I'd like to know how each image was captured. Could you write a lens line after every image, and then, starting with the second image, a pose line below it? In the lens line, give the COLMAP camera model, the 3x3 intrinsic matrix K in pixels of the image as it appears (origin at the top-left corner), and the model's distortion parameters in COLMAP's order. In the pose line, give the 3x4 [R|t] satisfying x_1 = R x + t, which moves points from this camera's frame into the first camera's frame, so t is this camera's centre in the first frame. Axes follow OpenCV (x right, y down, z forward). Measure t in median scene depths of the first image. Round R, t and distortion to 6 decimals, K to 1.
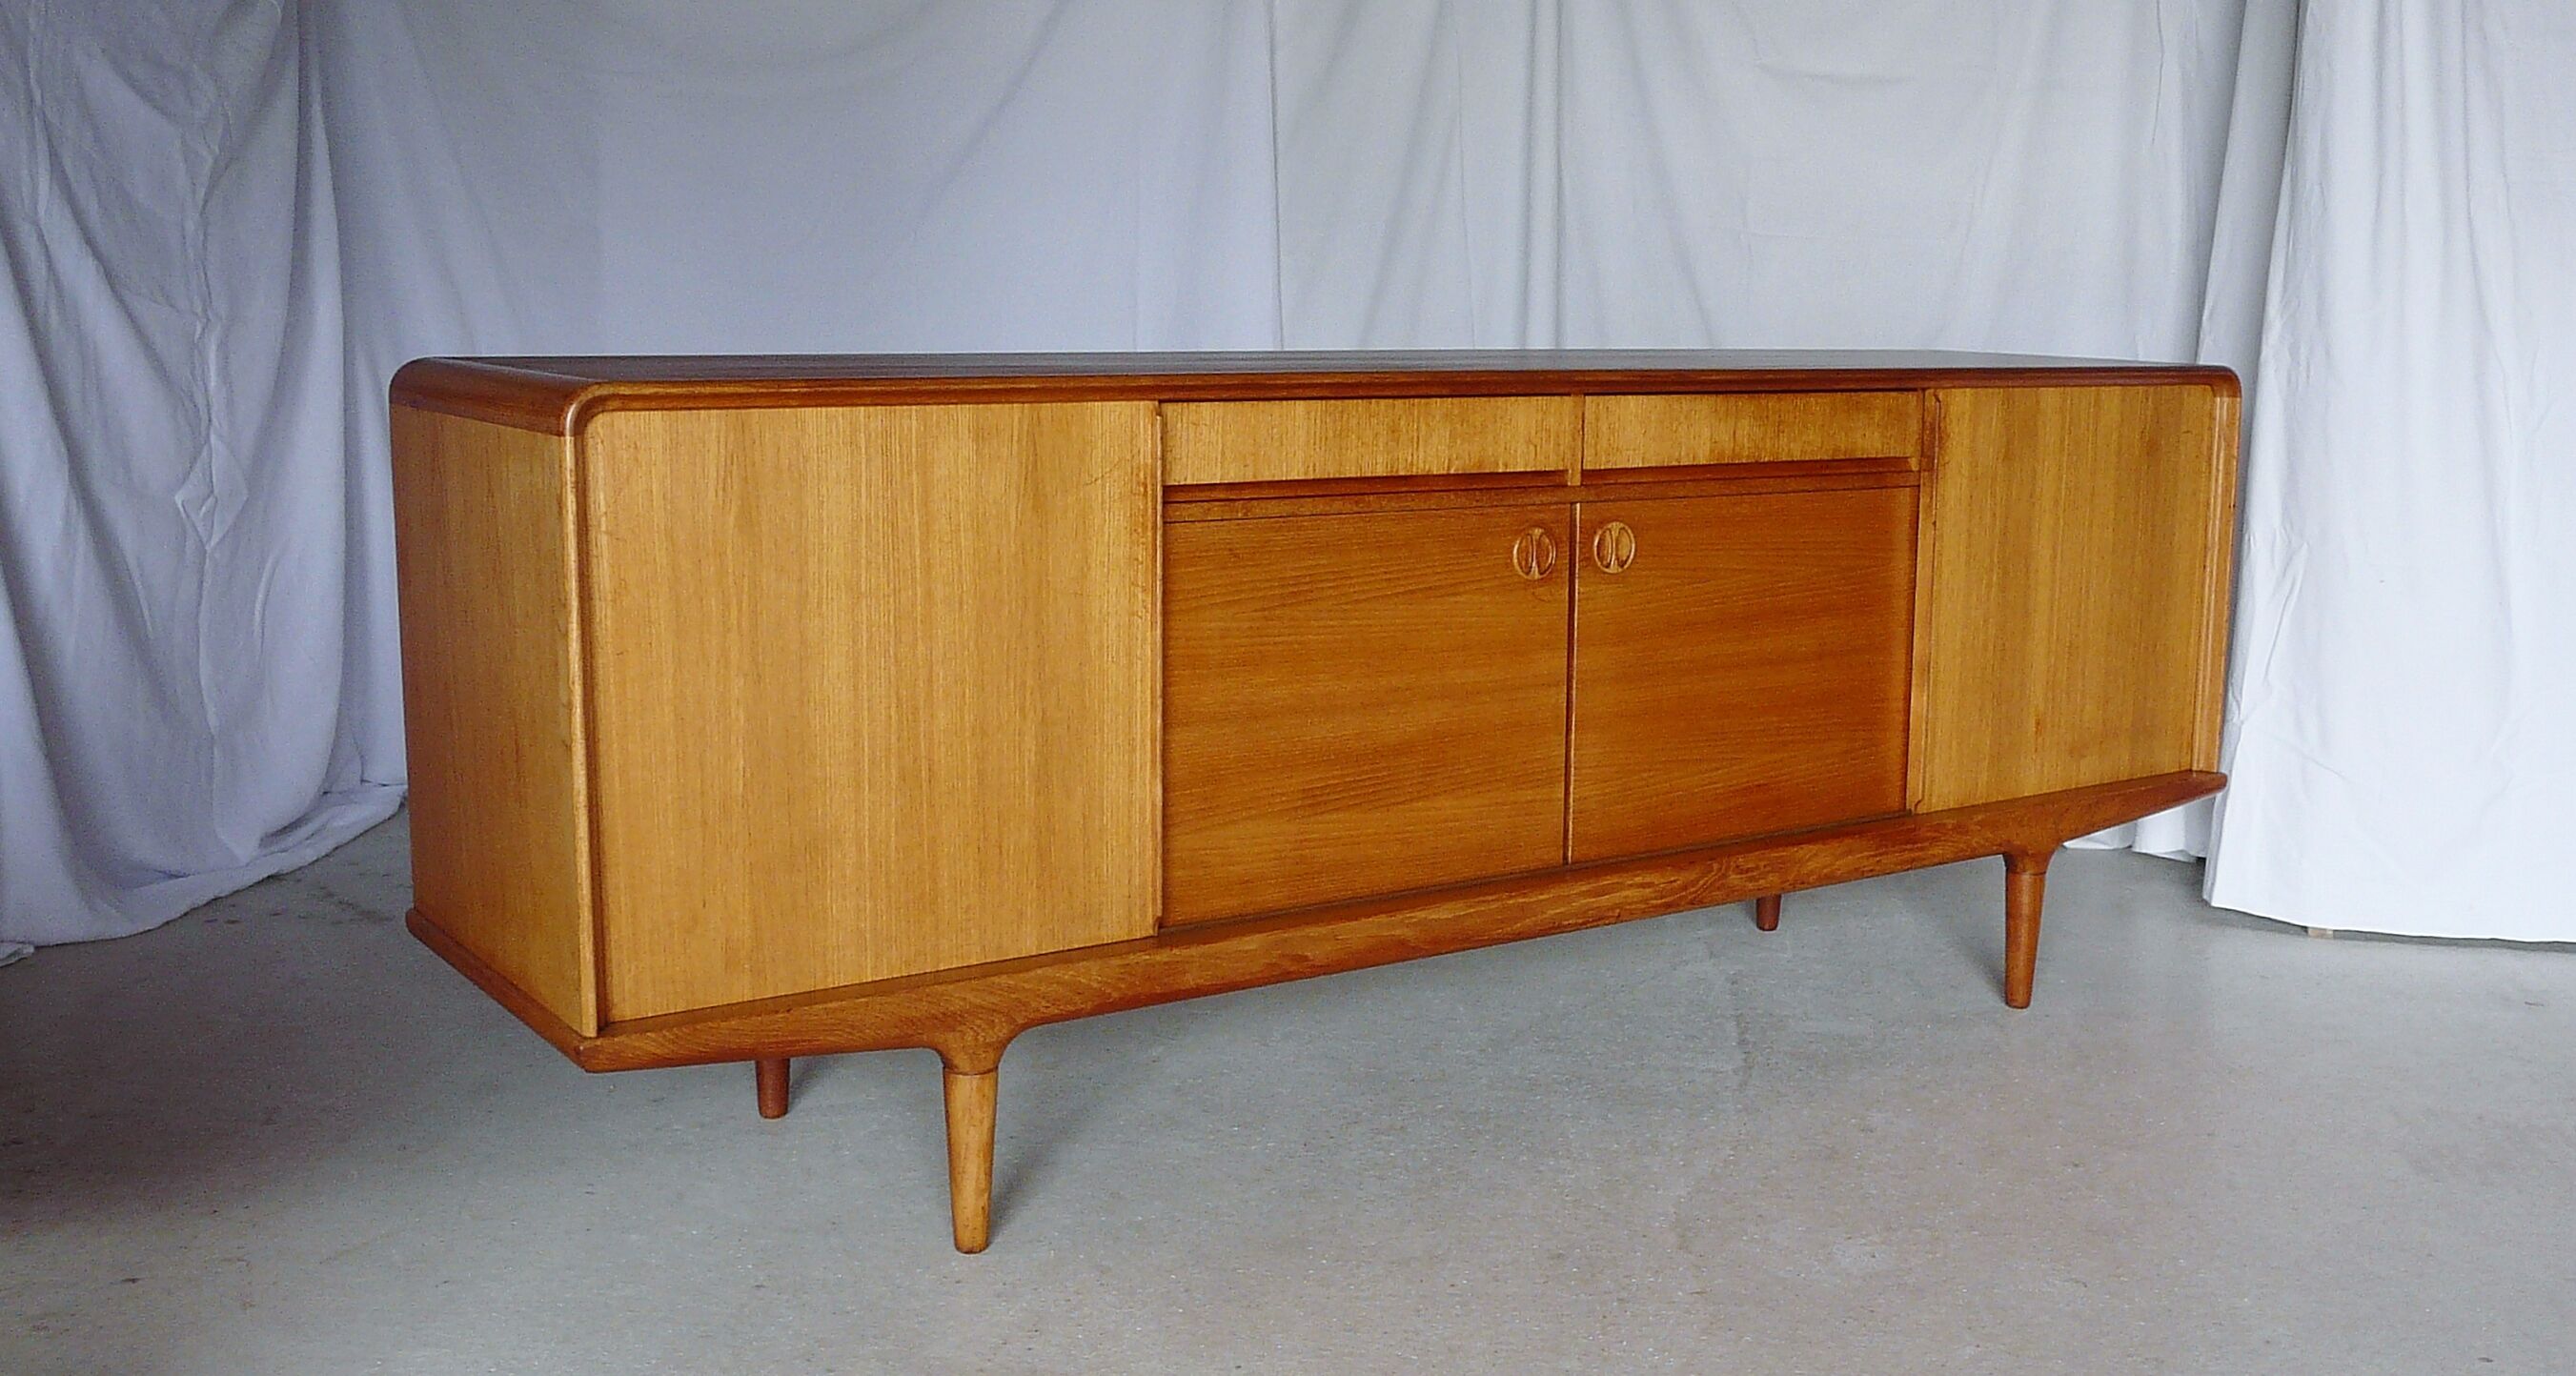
lens RADIAL K [[2083.8, 0, 1110.0], [0, 2083.8, 687.6], [0, 0, 1]] dist [-0.050648, 0.066996]
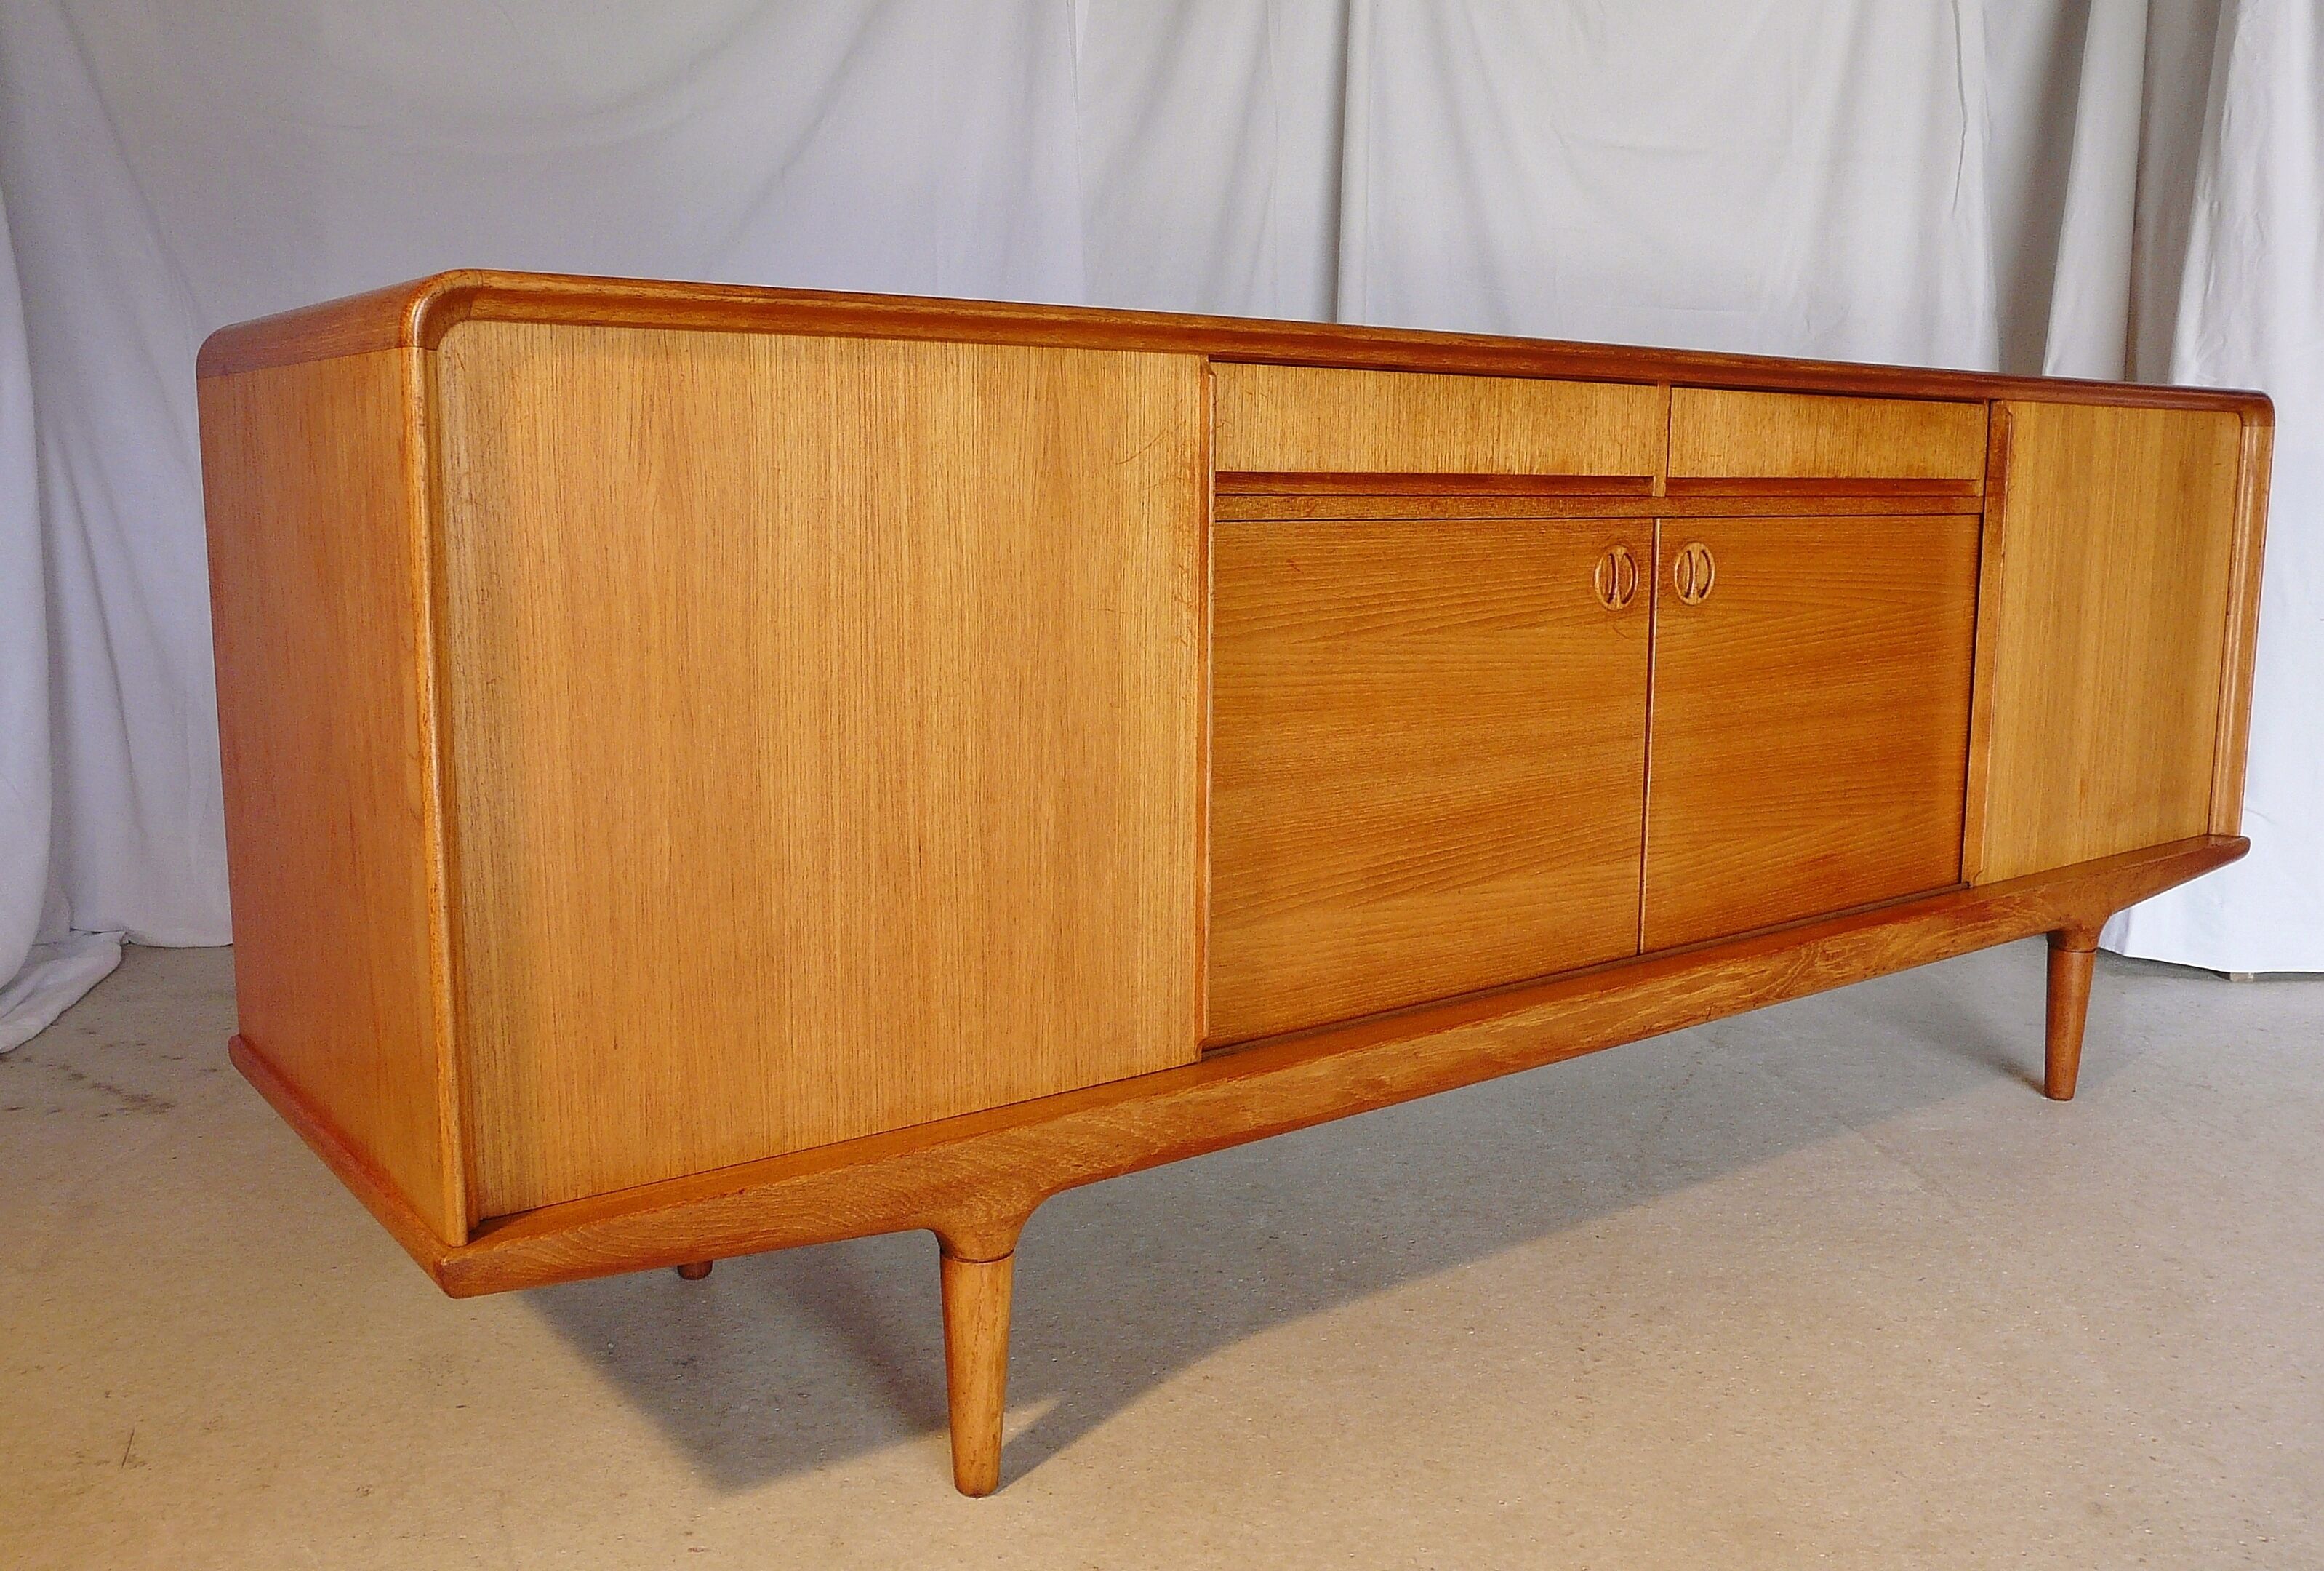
lens RADIAL K [[1887.7, 0, 1094.5], [0, 1887.7, 790.9], [0, 0, 1]] dist [-0.069566, 0.035977]
pose [[0.993580, -0.013701, 0.112303, -0.095973], [0.013813, 0.999905, -0.000224, 0.019526], [-0.112290, 0.001774, 0.993674, 0.323837]]
